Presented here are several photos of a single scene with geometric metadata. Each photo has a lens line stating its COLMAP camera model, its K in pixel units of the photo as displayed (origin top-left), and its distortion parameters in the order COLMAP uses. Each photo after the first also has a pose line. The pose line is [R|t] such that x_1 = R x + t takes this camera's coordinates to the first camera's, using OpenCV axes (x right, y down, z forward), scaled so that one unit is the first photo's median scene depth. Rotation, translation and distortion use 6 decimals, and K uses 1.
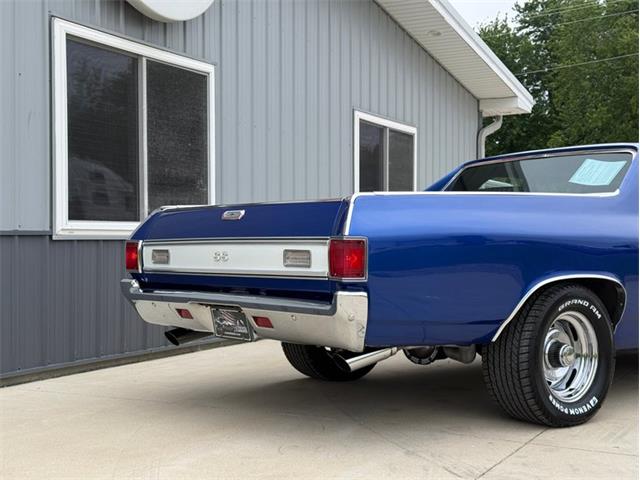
lens RADIAL K [[886.0, 0, 325.8], [0, 886.0, 242.1], [0, 0, 1]] dist [0.156156, 0.000000]
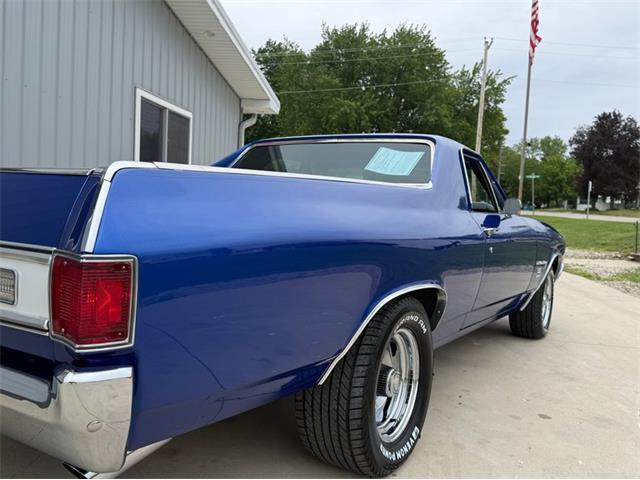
lens RADIAL K [[564.2, 0, 324.9], [0, 564.2, 238.0], [0, 0, 1]] dist [0.113337, -0.203265]
pose [[0.938466, 0.028956, 0.344156, 0.028038], [-0.050540, 0.997266, 0.053908, -0.028673], [-0.341654, -0.067984, 0.937364, 0.530049]]
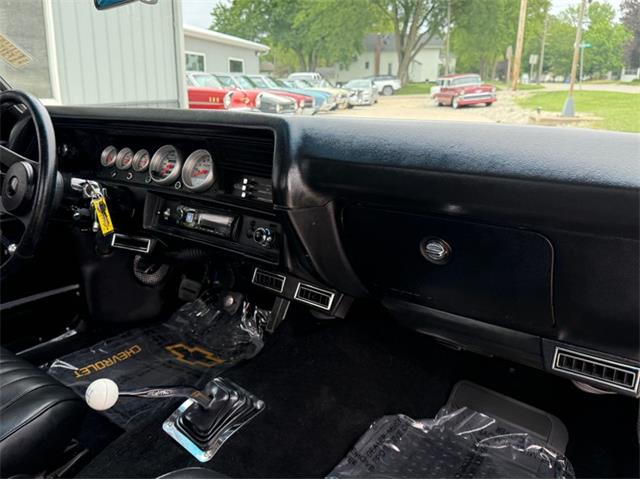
lens RADIAL K [[521.9, 0, 319.4], [0, 521.9, 240.9], [0, 0, 1]] dist [0.062944, -0.100045]
pose [[0.964811, -0.060890, 0.255799, 0.495473], [-0.013990, 0.959554, 0.281178, -0.060474], [-0.262574, -0.274863, 0.924935, 1.226745]]
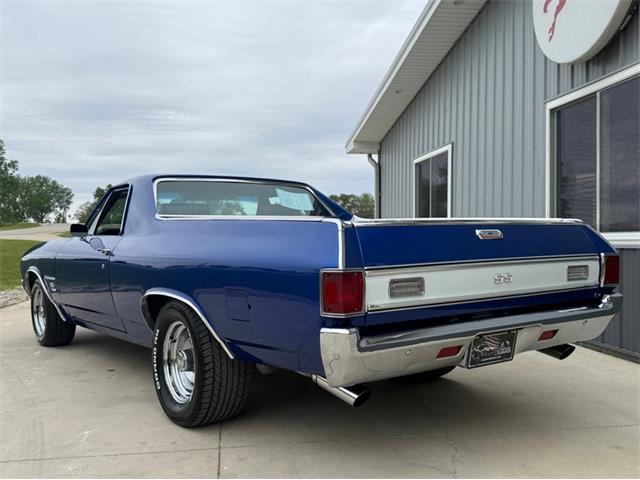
lens RADIAL K [[621.9, 0, 311.3], [0, 621.9, 236.8], [0, 0, 1]] dist [0.032064, 0.000000]
pose [[0.057384, -0.003919, 0.998344, -0.745414], [0.007655, 0.999965, 0.003485, -0.029627], [-0.998323, 0.007443, 0.057412, 1.097729]]
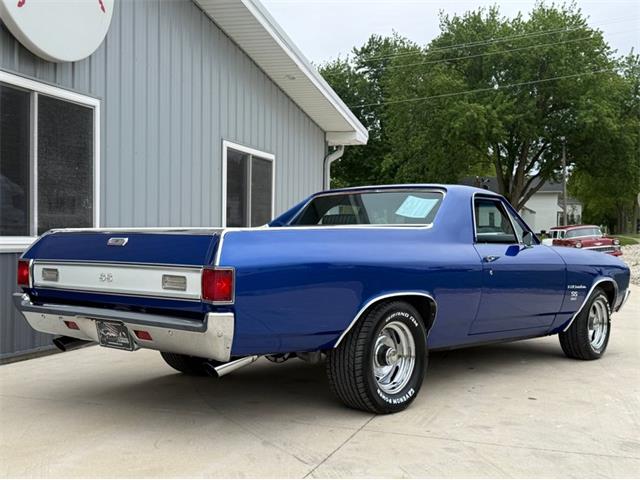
lens RADIAL K [[744.8, 0, 321.4], [0, 744.8, 246.5], [0, 0, 1]] dist [0.101566, 0.000000]
pose [[0.986004, 0.012397, 0.166261, -0.004198], [-0.013933, 0.999870, 0.008074, -0.033953], [-0.166140, -0.010278, 0.986049, -0.012604]]
